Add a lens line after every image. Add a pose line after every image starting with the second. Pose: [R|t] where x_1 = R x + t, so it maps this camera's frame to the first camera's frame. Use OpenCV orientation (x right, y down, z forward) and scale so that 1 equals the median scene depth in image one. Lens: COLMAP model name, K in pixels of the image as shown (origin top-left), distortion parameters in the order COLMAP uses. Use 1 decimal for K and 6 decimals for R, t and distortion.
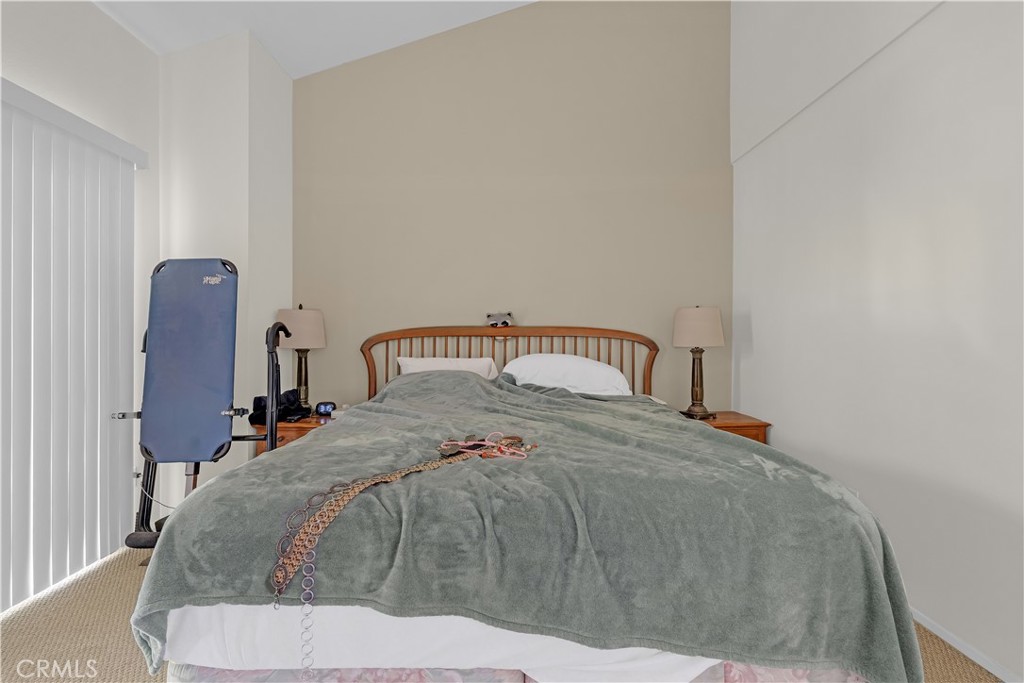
lens RADIAL K [[452.2, 0, 512.0], [0, 452.2, 341.5], [0, 0, 1]] dist [0.001007, 0.000414]
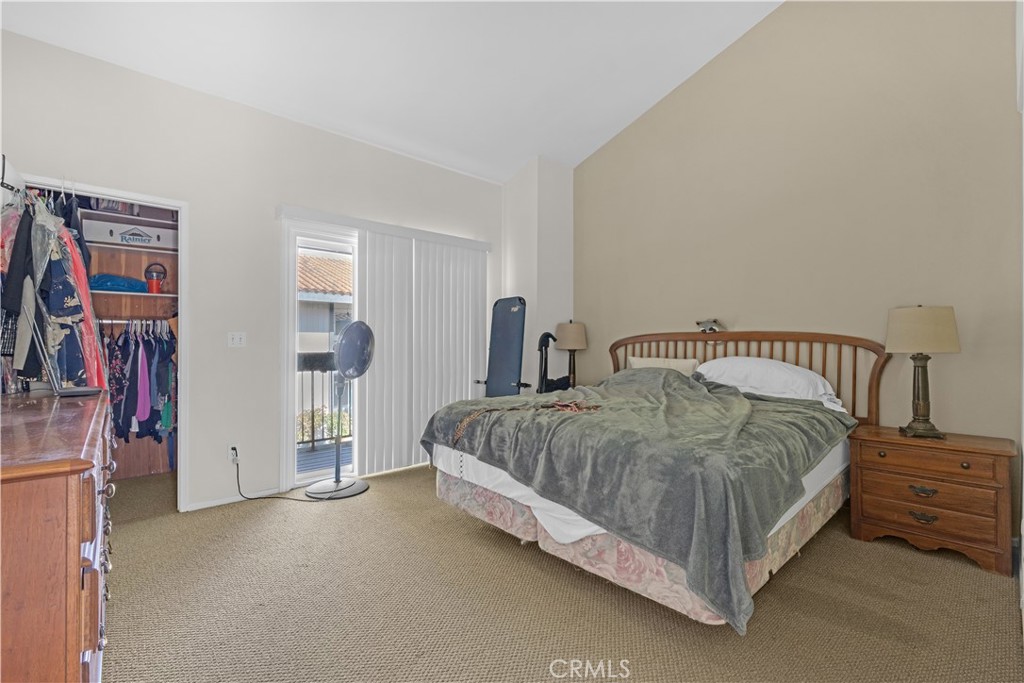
lens RADIAL K [[452.2, 0, 512.0], [0, 452.2, 341.5], [0, 0, 1]] dist [0.001007, 0.000414]
pose [[0.665411, -0.000139, -0.746477, 0.534377], [-0.006599, 0.999960, -0.006069, 0.000398], [0.746448, 0.008964, 0.665384, -0.147310]]
